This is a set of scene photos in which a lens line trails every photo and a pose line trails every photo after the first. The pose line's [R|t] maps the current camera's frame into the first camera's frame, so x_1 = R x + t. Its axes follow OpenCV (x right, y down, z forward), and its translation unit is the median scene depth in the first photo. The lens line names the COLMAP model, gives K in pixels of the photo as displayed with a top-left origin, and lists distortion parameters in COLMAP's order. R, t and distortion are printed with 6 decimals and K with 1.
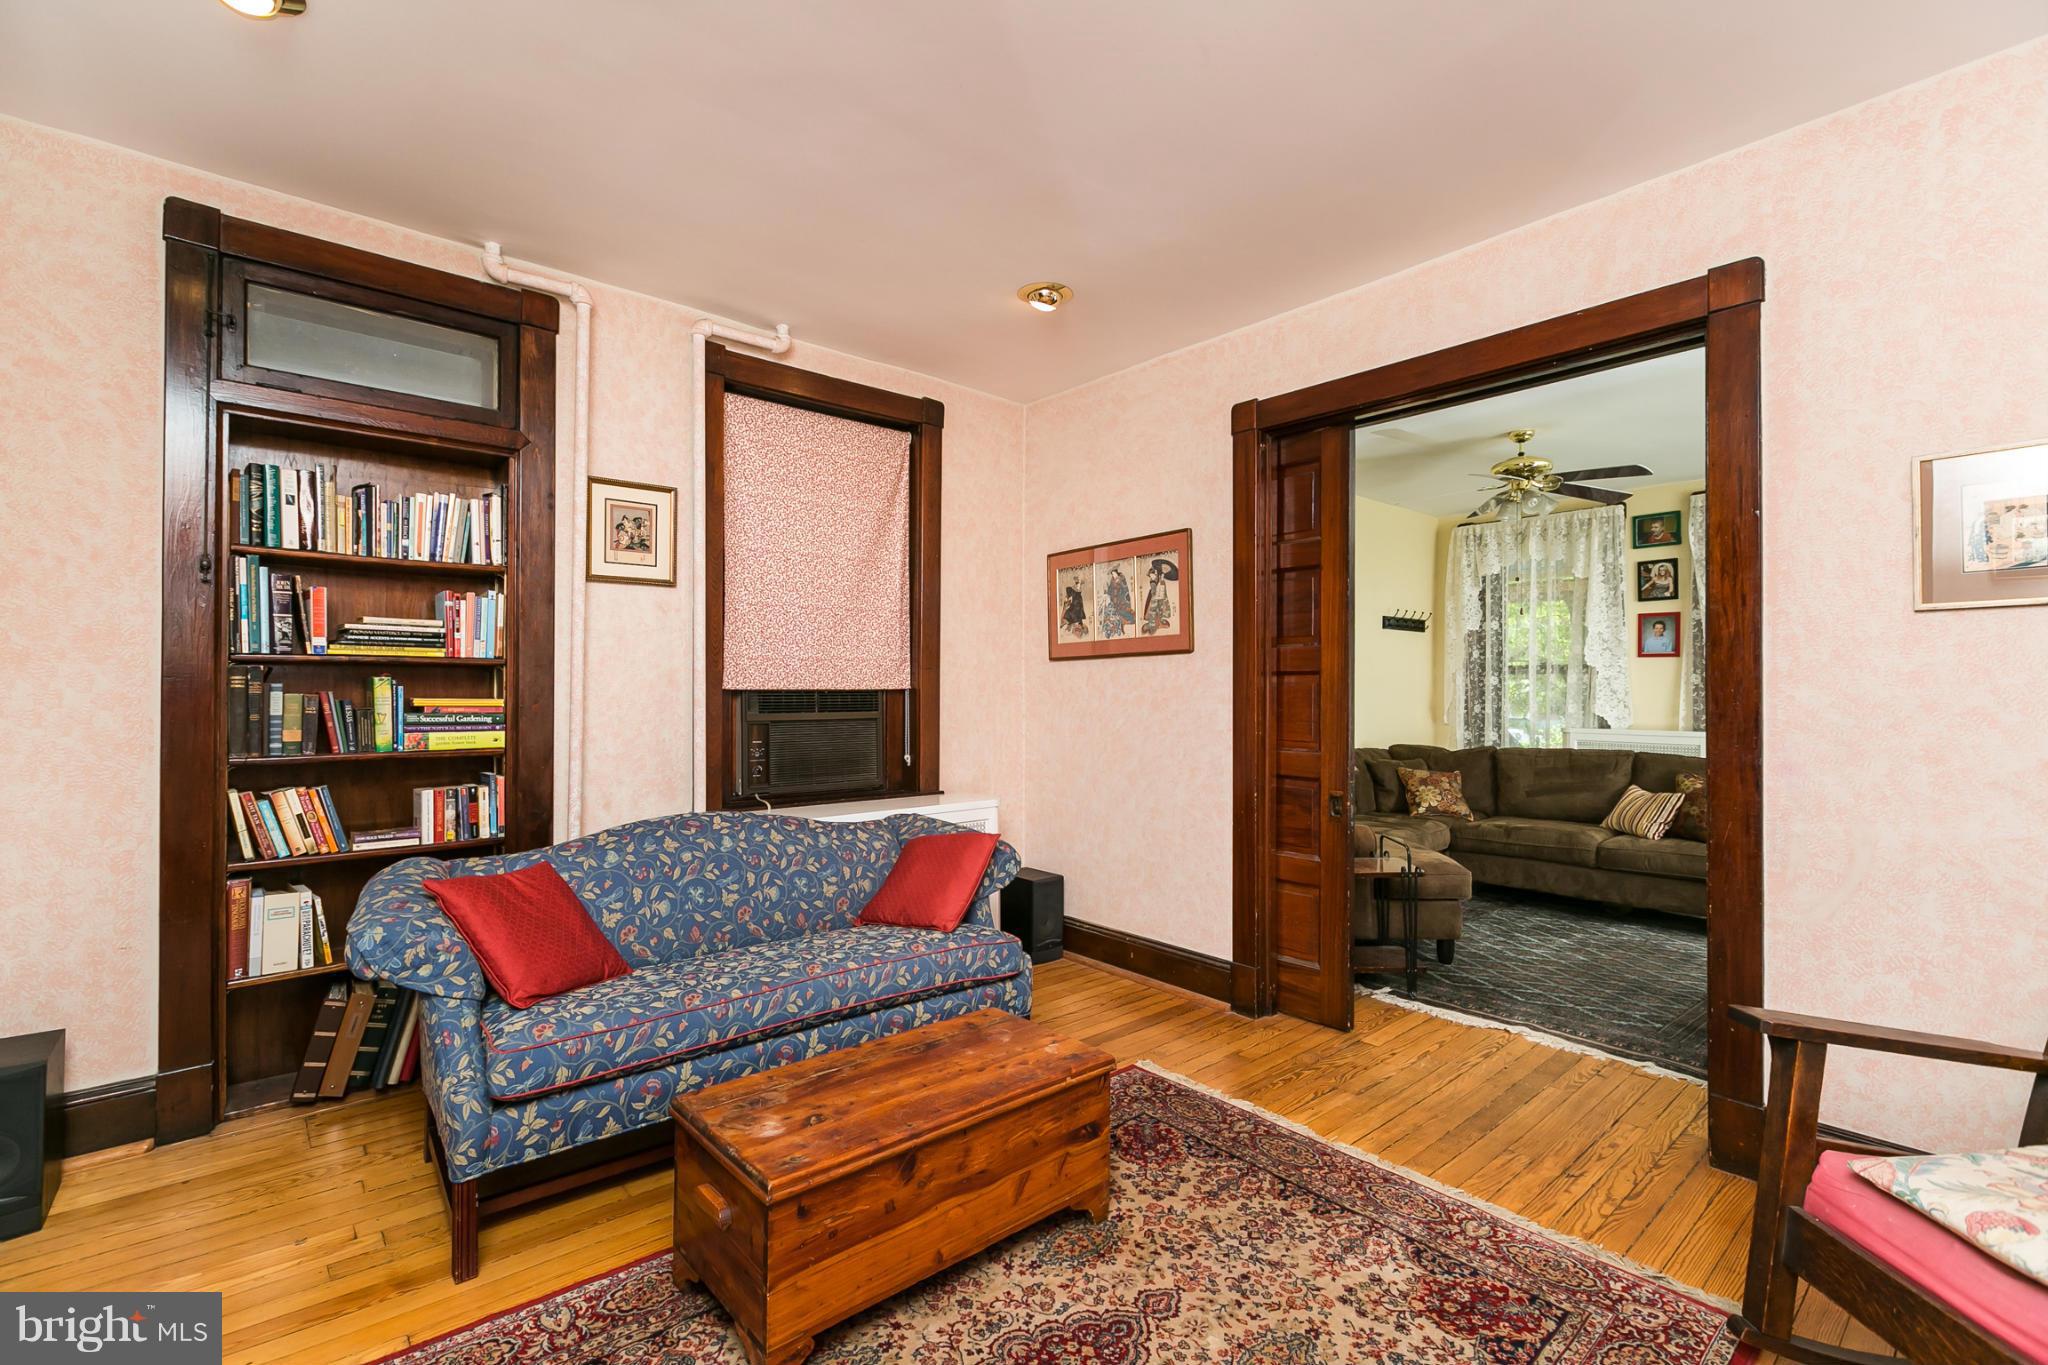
lens RADIAL K [[905.3, 0, 1018.0], [0, 905.3, 685.1], [0, 0, 1]] dist [0.000290, -0.000127]
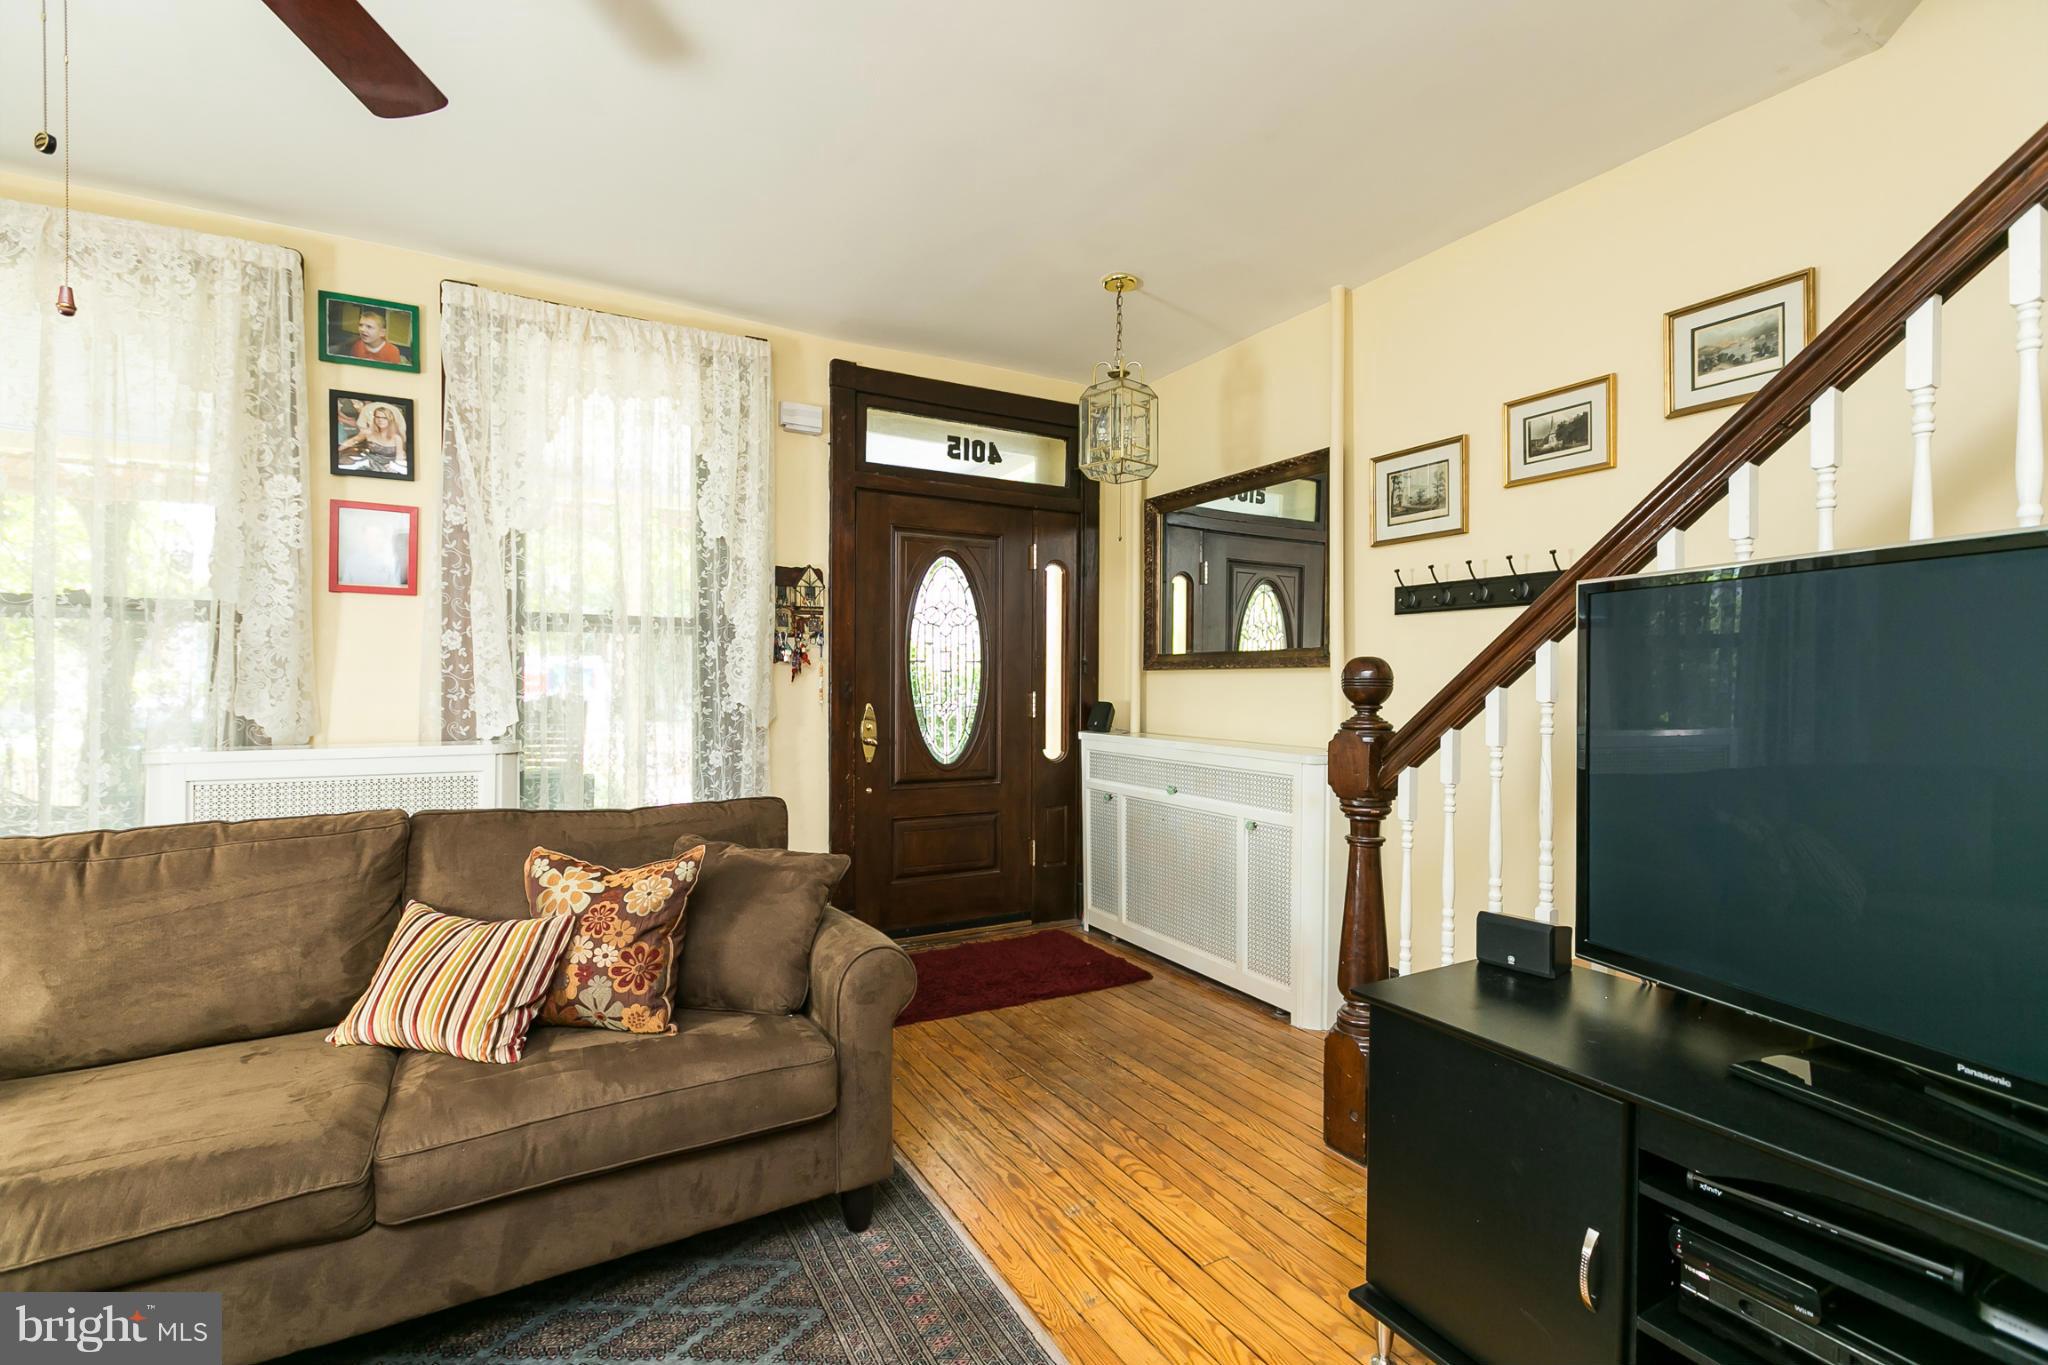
lens RADIAL K [[909.1, 0, 1025.0], [0, 909.1, 681.2], [0, 0, 1]] dist [-0.001372, -0.000373]
pose [[0.192797, -0.003330, 0.981233, 0.353498], [-0.012328, 0.999907, 0.005816, 0.011591], [-0.981161, -0.013218, 0.192738, 0.674197]]
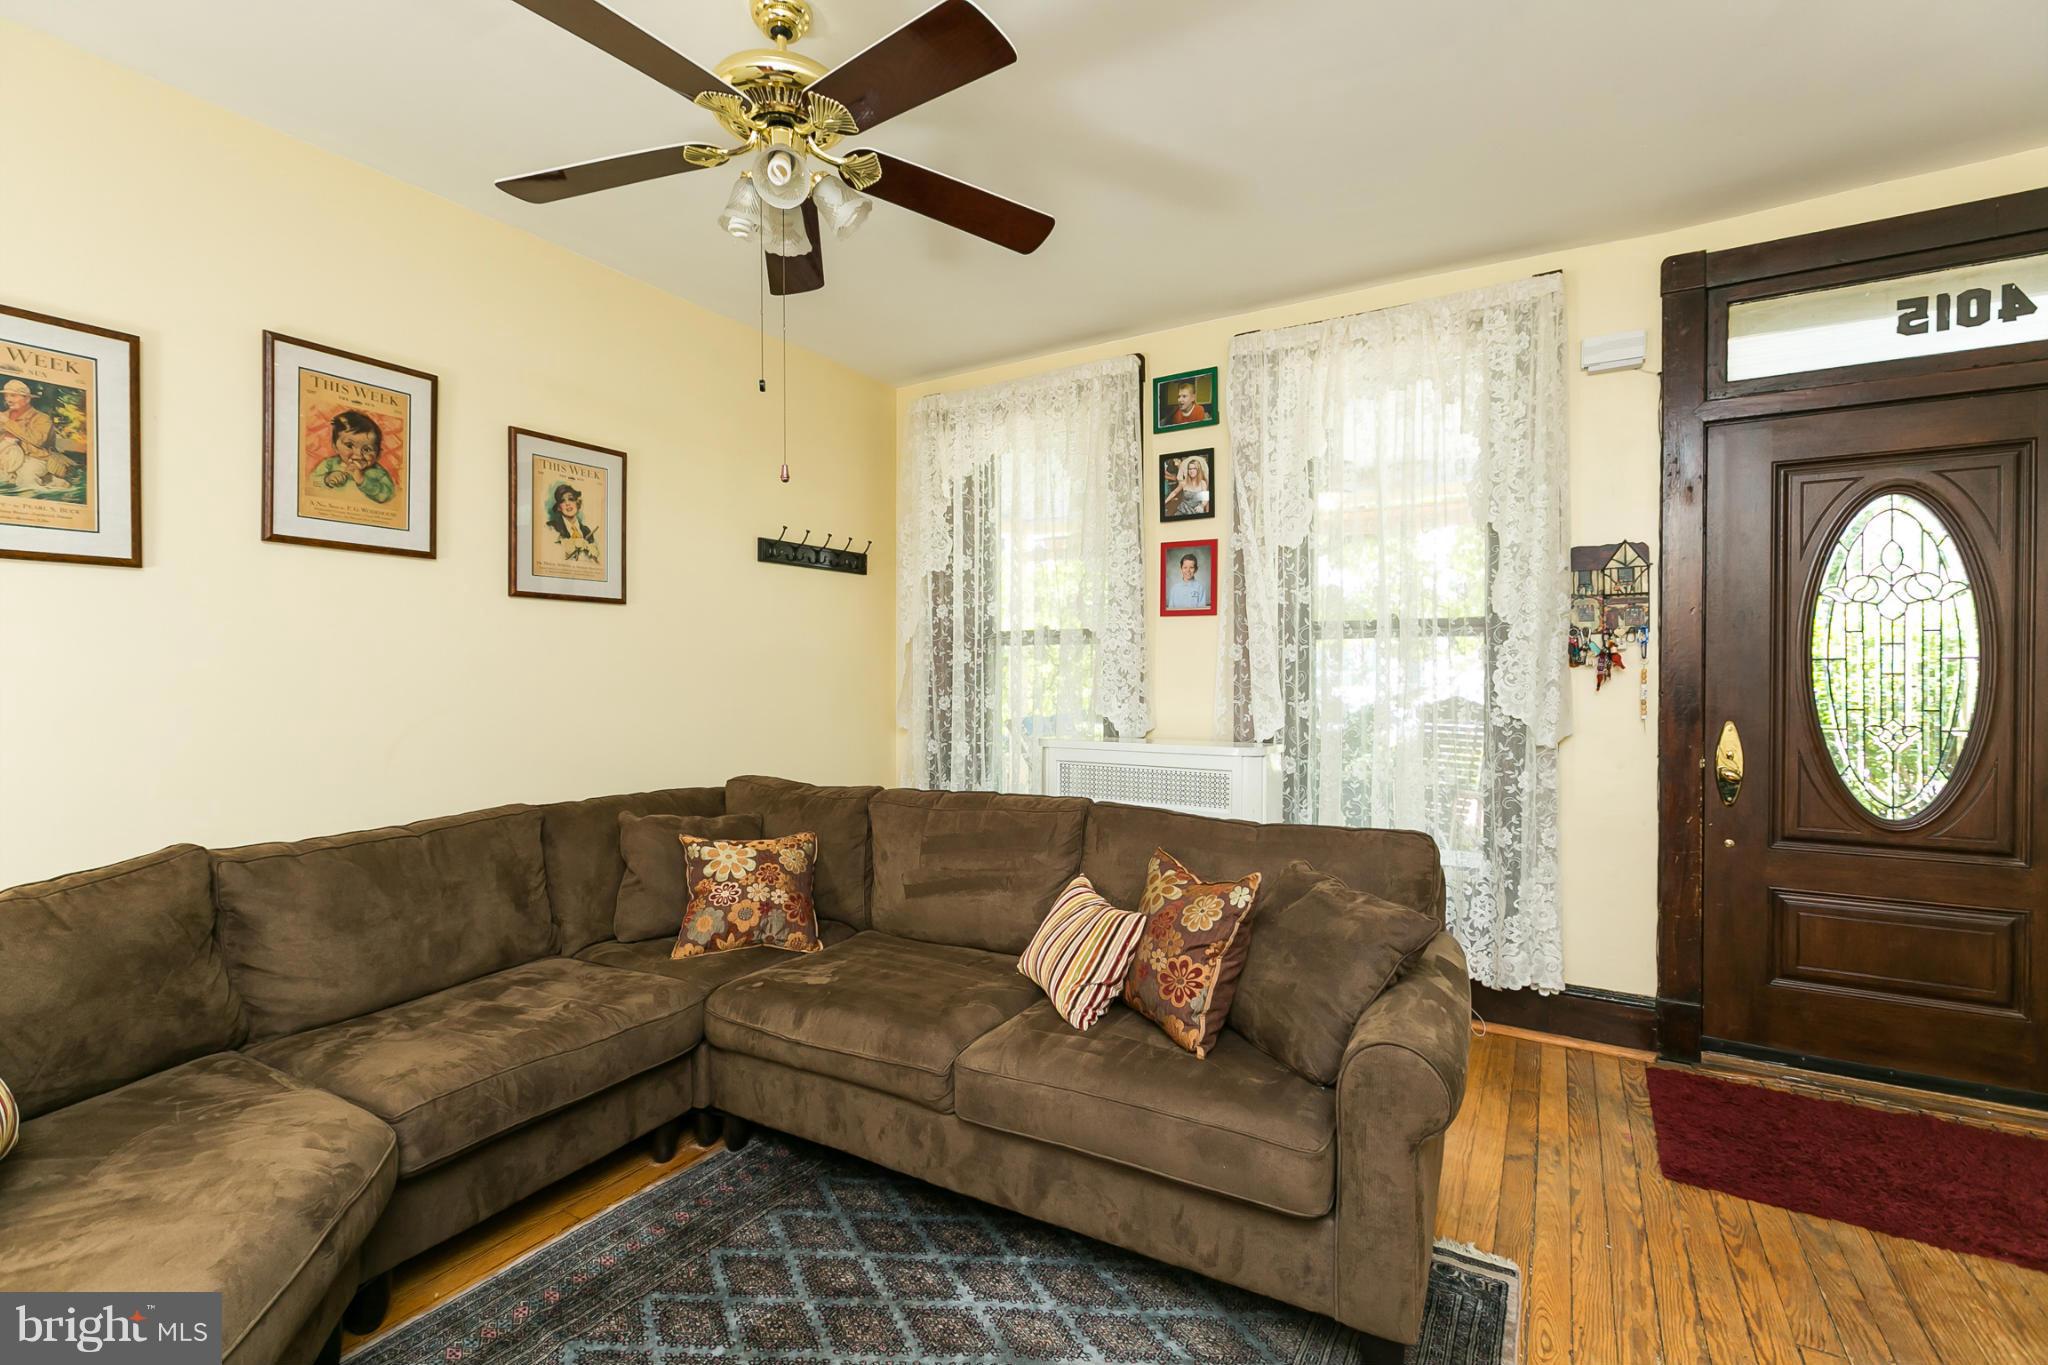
lens RADIAL K [[905.3, 0, 1018.0], [0, 905.3, 685.1], [0, 0, 1]] dist [0.000290, -0.000127]
pose [[0.951392, -0.010072, 0.307817, 0.505080], [0.003188, 0.999734, 0.022859, 0.000885], [-0.307966, -0.020766, 0.951171, 0.565390]]
